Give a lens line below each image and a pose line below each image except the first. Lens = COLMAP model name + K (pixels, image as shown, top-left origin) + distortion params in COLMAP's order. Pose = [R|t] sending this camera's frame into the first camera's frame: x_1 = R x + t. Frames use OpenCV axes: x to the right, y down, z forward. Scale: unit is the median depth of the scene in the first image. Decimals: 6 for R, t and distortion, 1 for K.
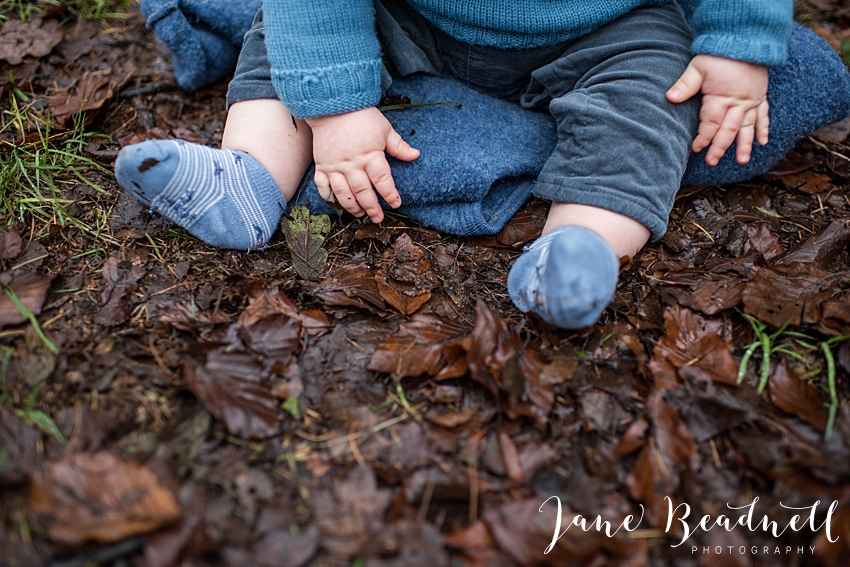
lens RADIAL K [[855.6, 0, 425.0], [0, 855.6, 283.5], [0, 0, 1]] dist [-0.126408, 0.103752]
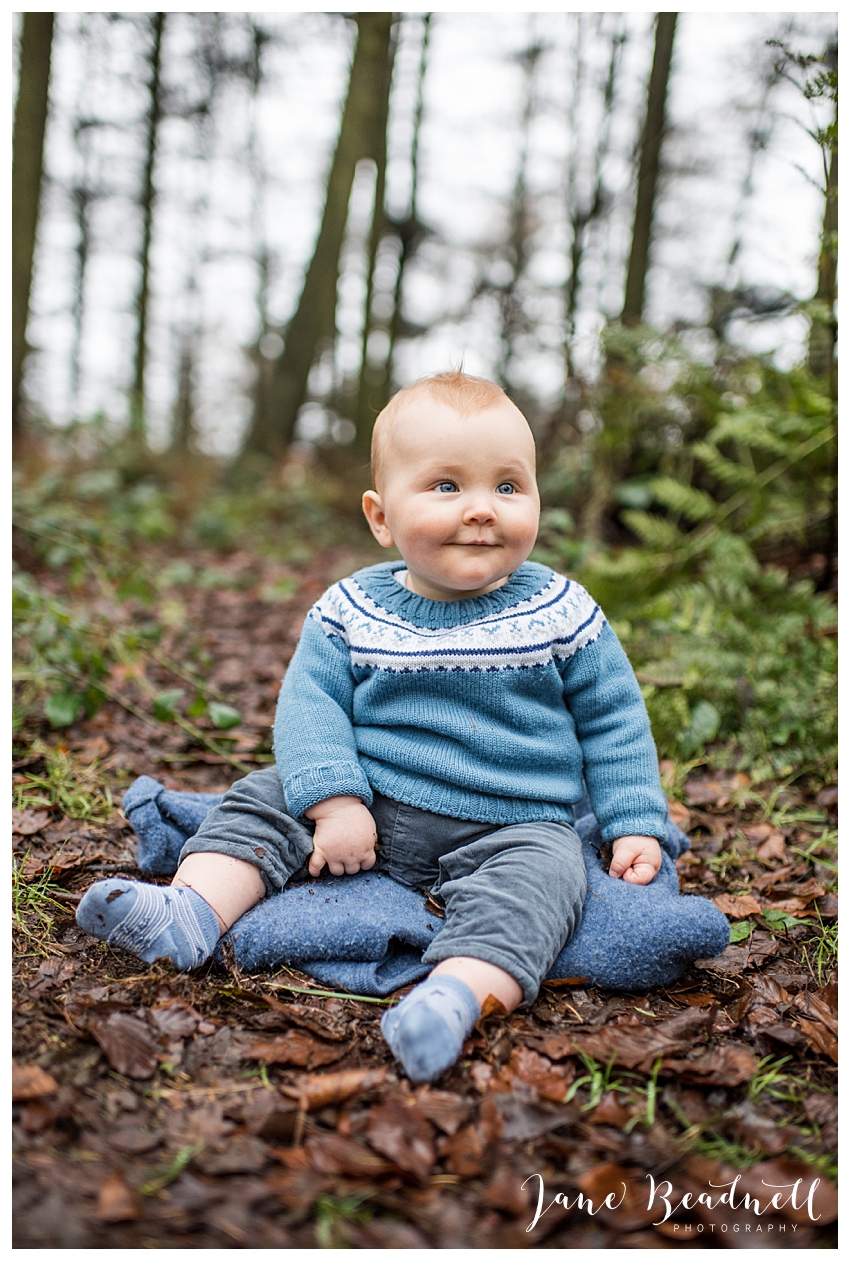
lens RADIAL K [[1244.2, 0, 418.7], [0, 1244.2, 634.3], [0, 0, 1]] dist [-0.098850, 0.032923]
pose [[0.992250, 0.076975, -0.097539, 0.228190], [-0.120537, 0.786886, -0.605212, 0.495564], [0.030166, 0.612279, 0.790066, -0.511249]]
